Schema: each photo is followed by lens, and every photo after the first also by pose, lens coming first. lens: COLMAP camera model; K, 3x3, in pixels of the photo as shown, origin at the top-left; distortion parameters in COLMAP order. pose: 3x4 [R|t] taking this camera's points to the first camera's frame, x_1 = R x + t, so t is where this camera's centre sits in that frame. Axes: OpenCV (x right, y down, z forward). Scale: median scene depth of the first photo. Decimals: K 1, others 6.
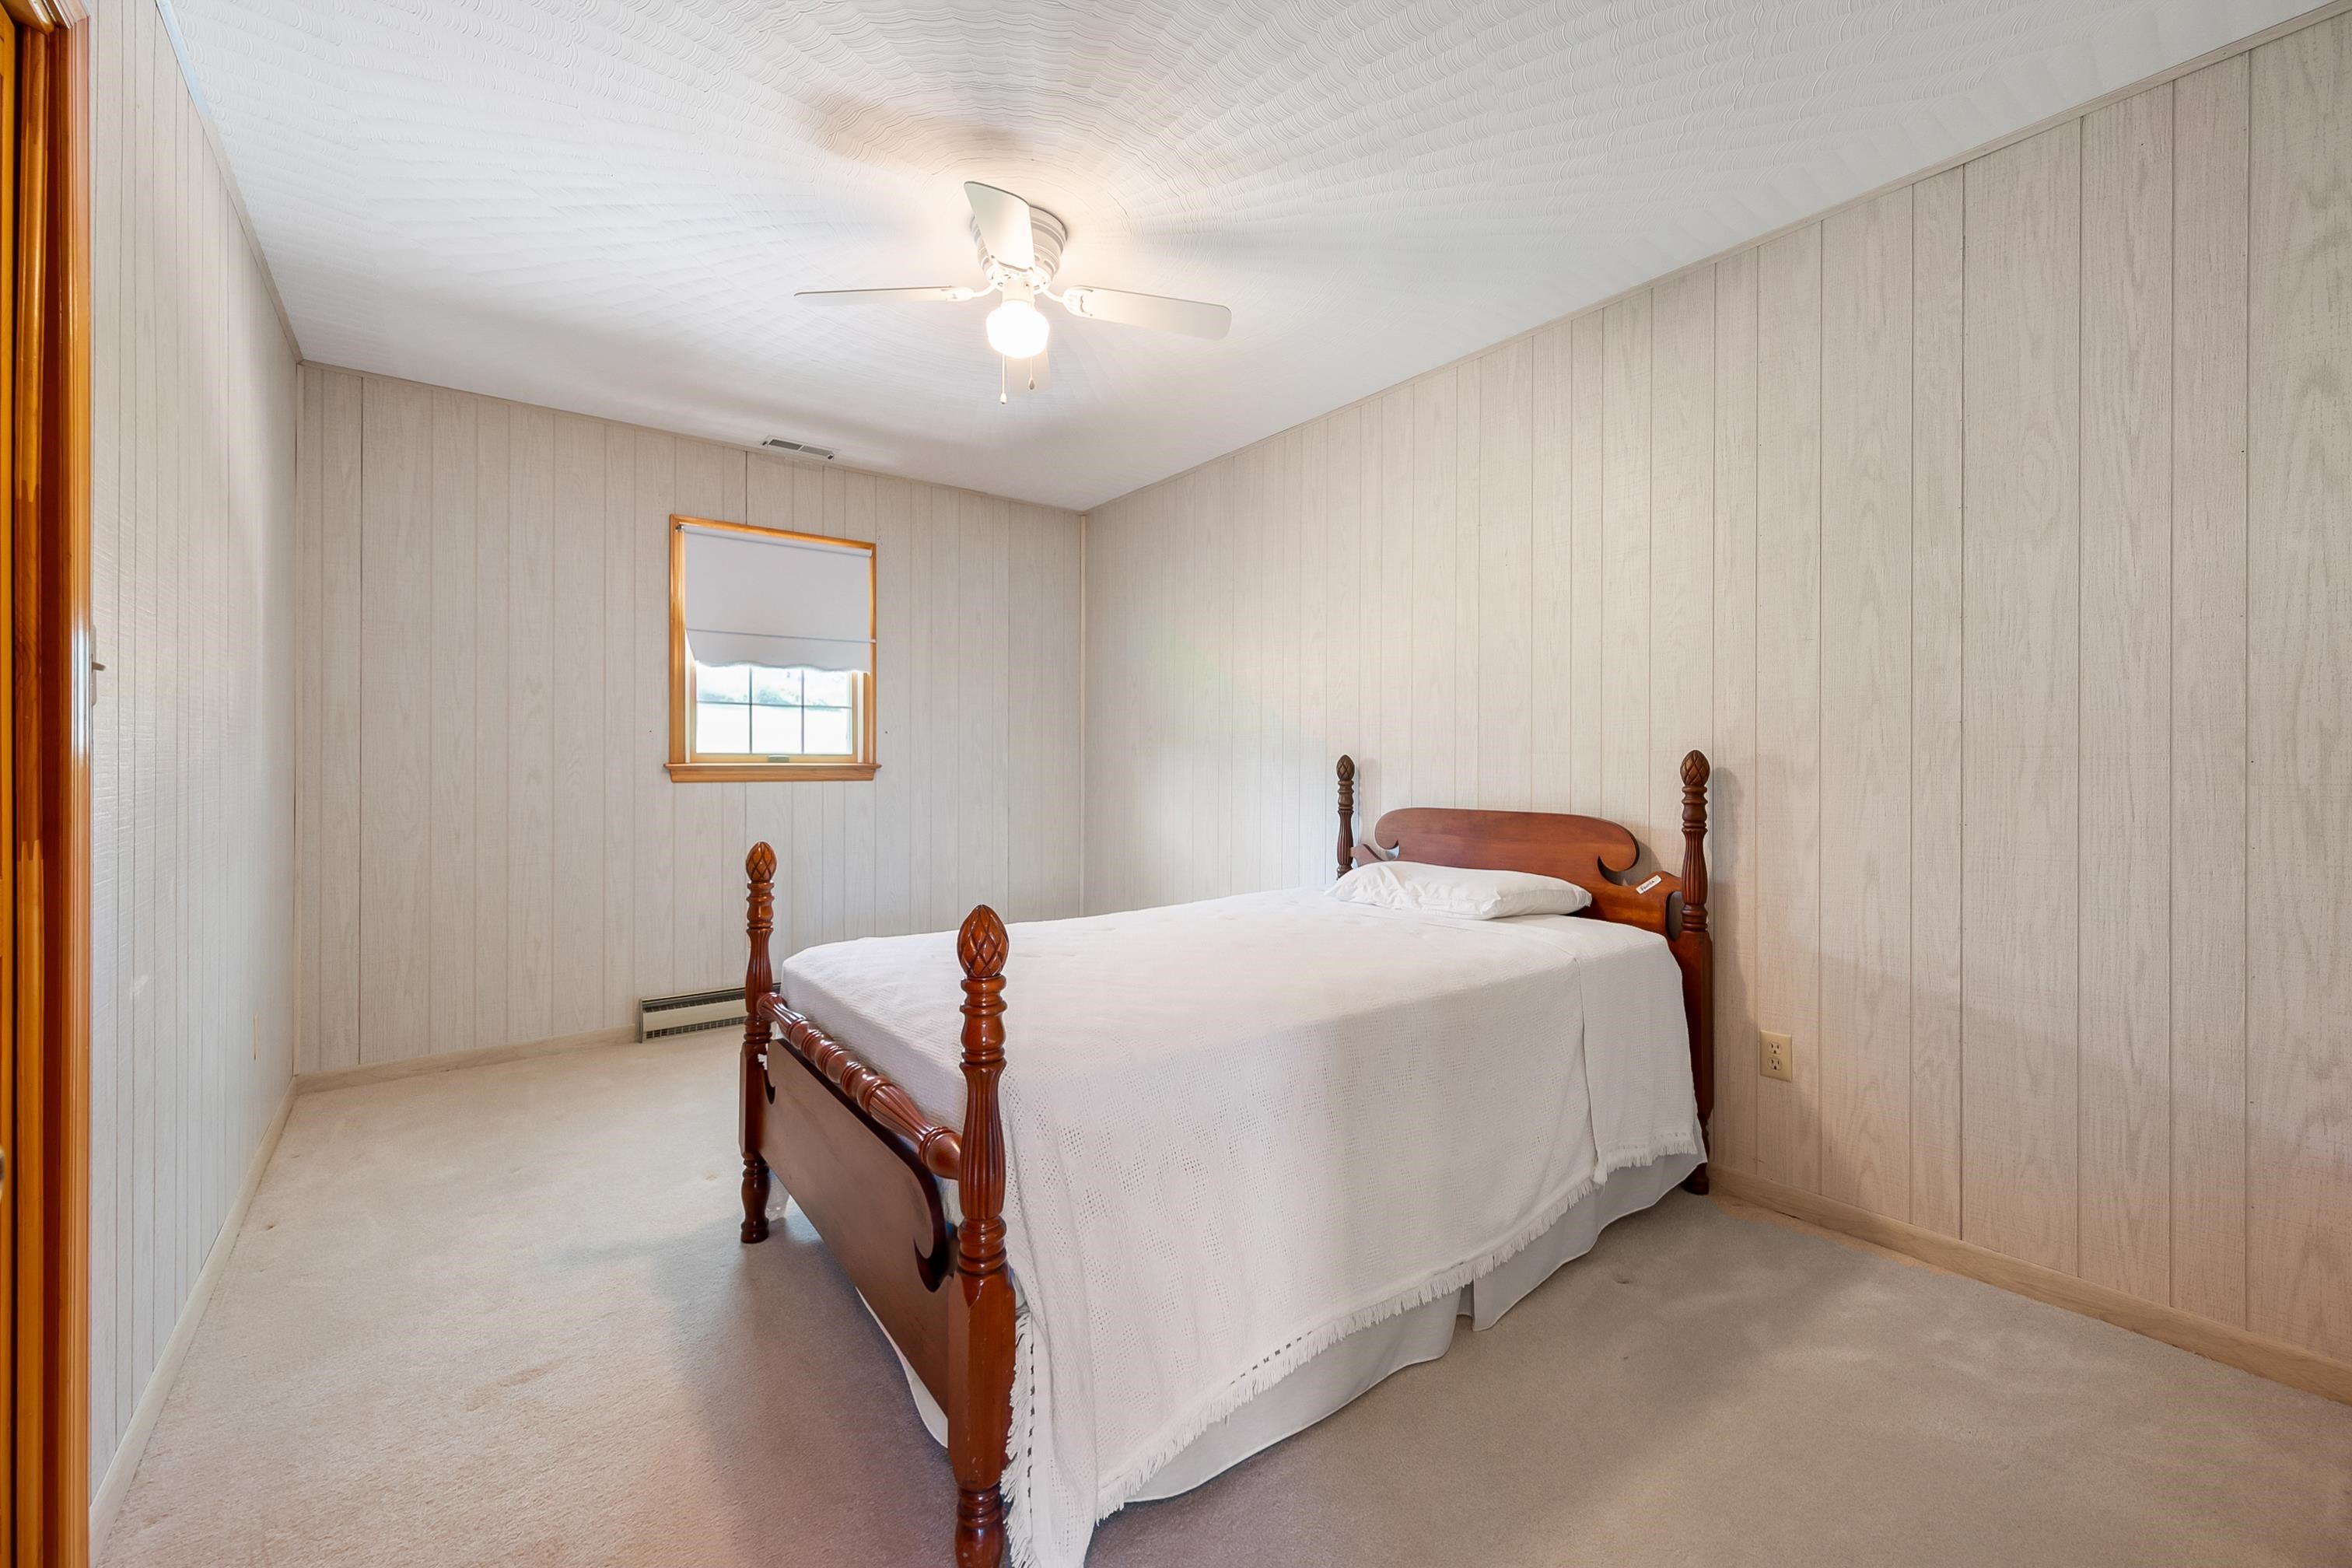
lens RADIAL K [[939.9, 0, 1176.0], [0, 939.9, 773.9], [0, 0, 1]] dist [-0.002574, 0.001124]
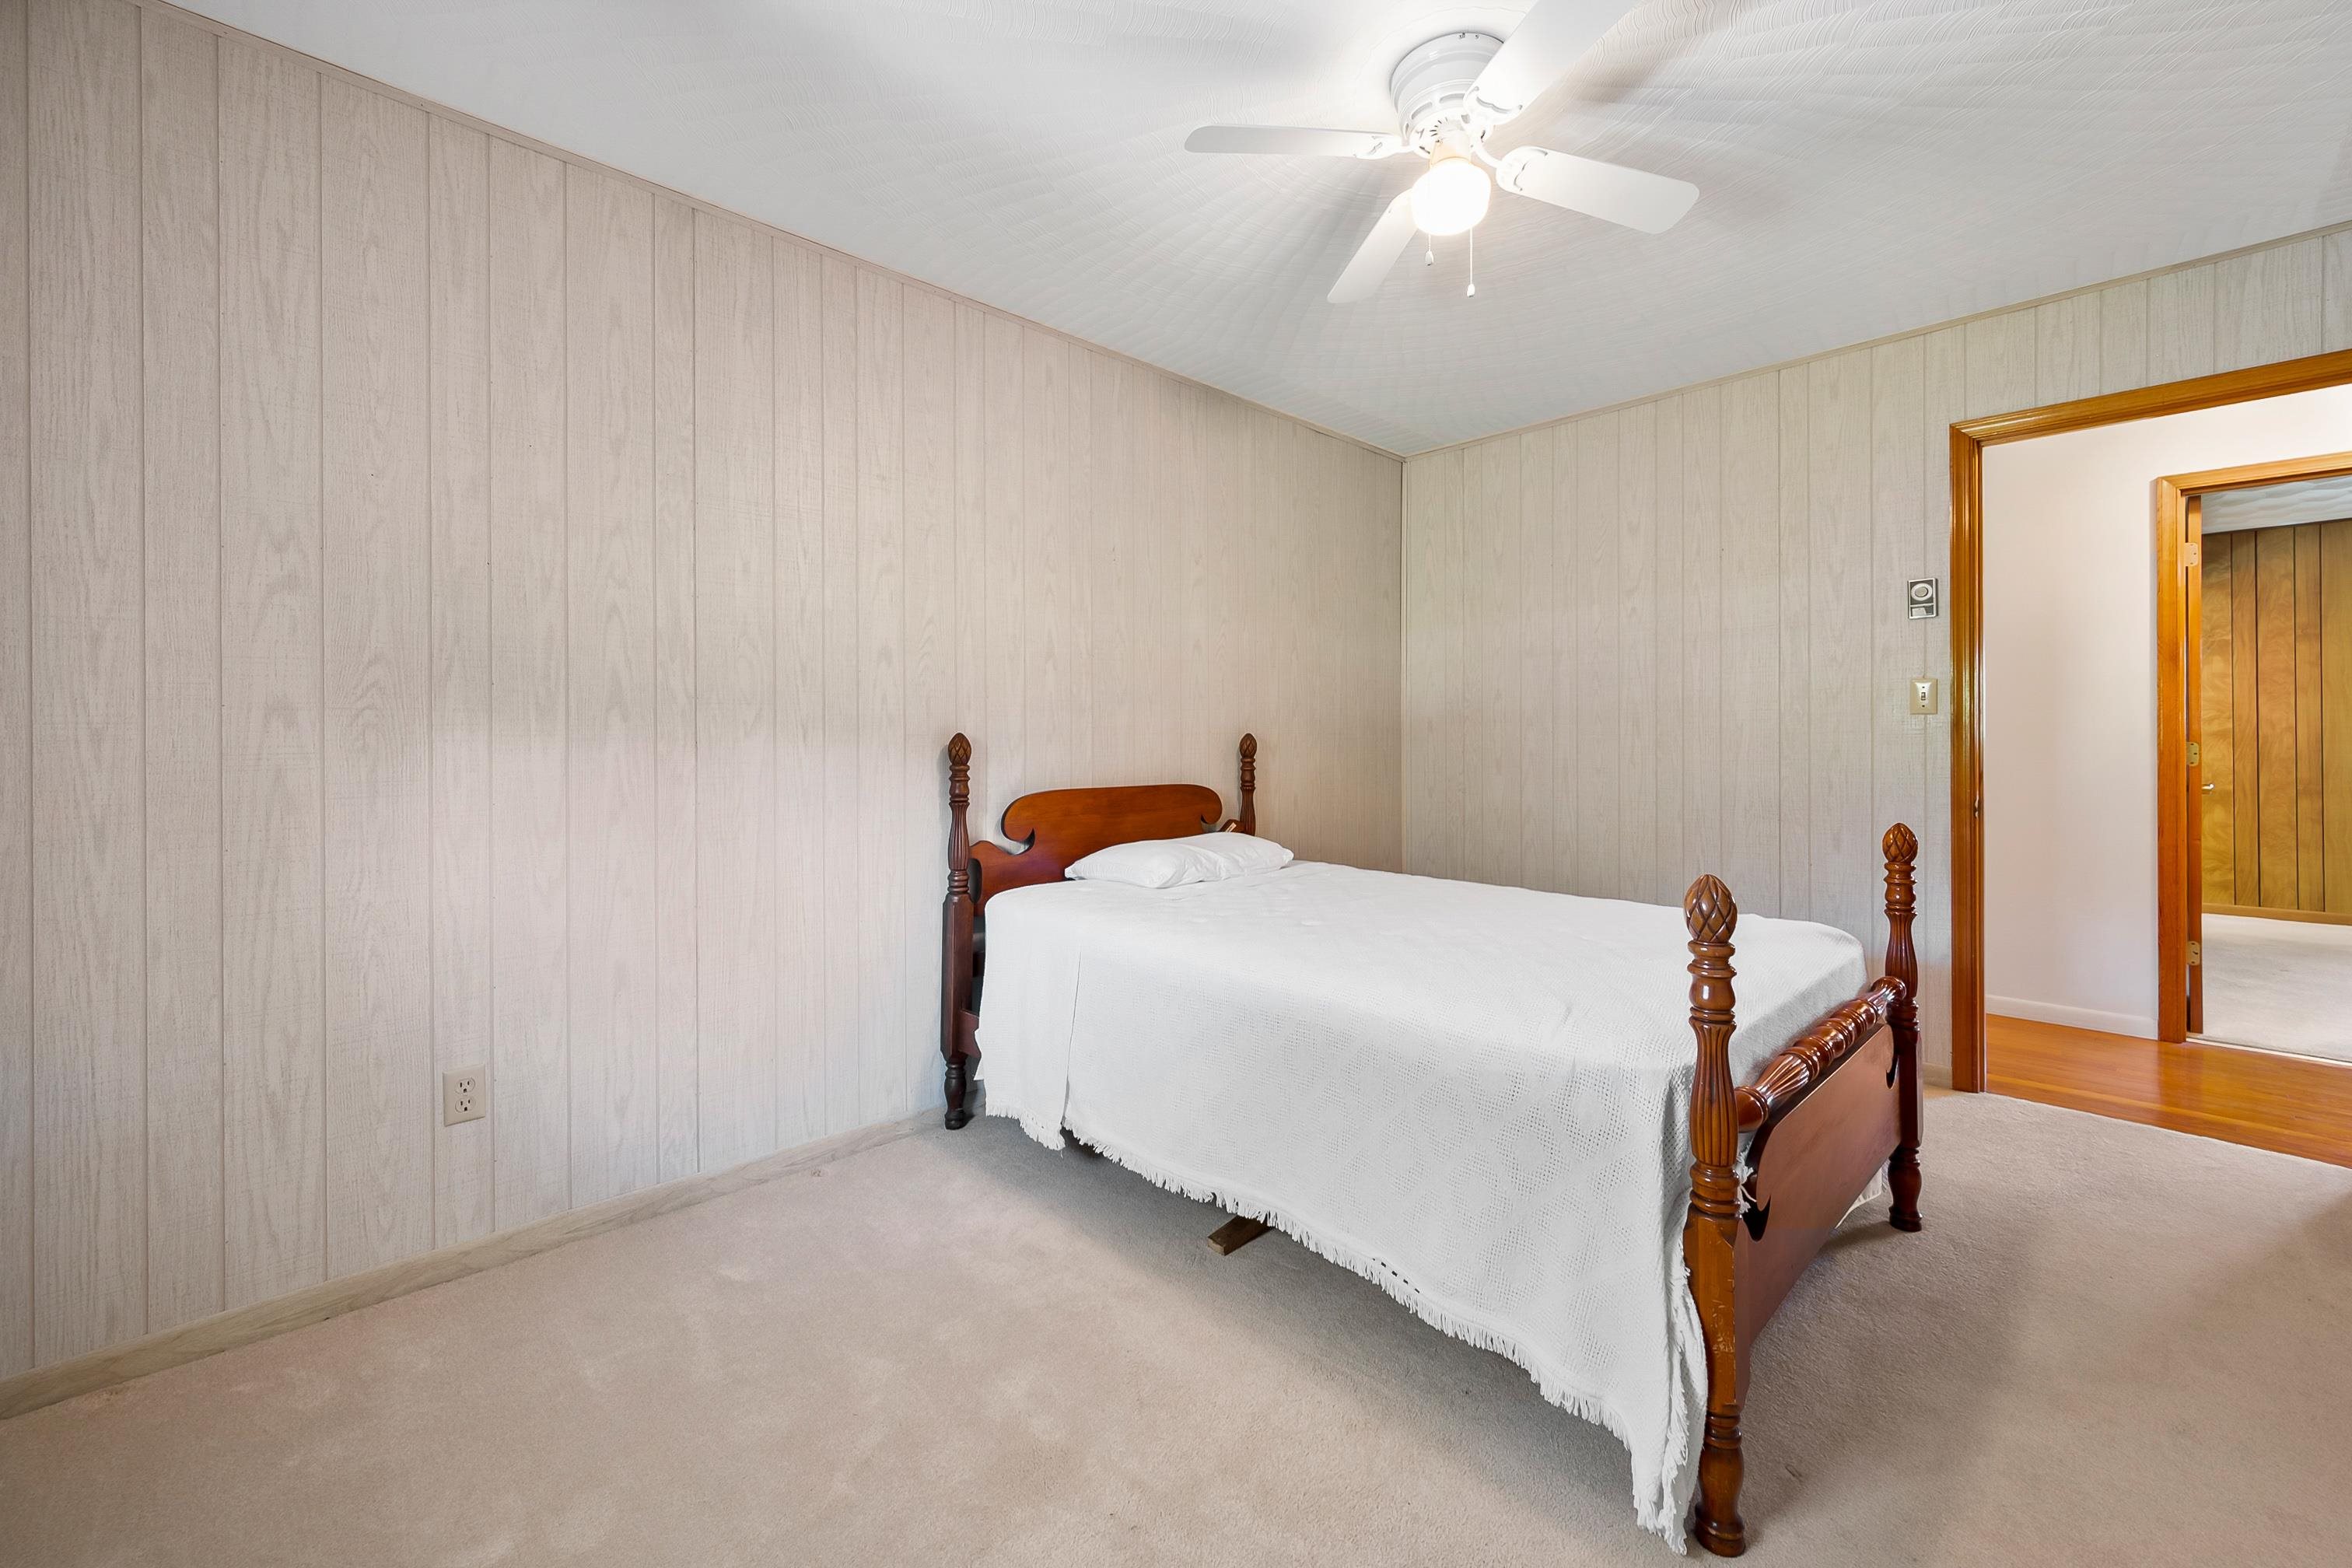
lens RADIAL K [[939.9, 0, 1190.7], [0, 939.9, 744.0], [0, 0, 1]] dist [-0.002574, 0.001124]
pose [[-0.109049, -0.013199, 0.993949, -0.893395], [0.004014, 0.999898, 0.013718, -0.028816], [-0.994028, 0.005486, -0.108985, 1.247302]]
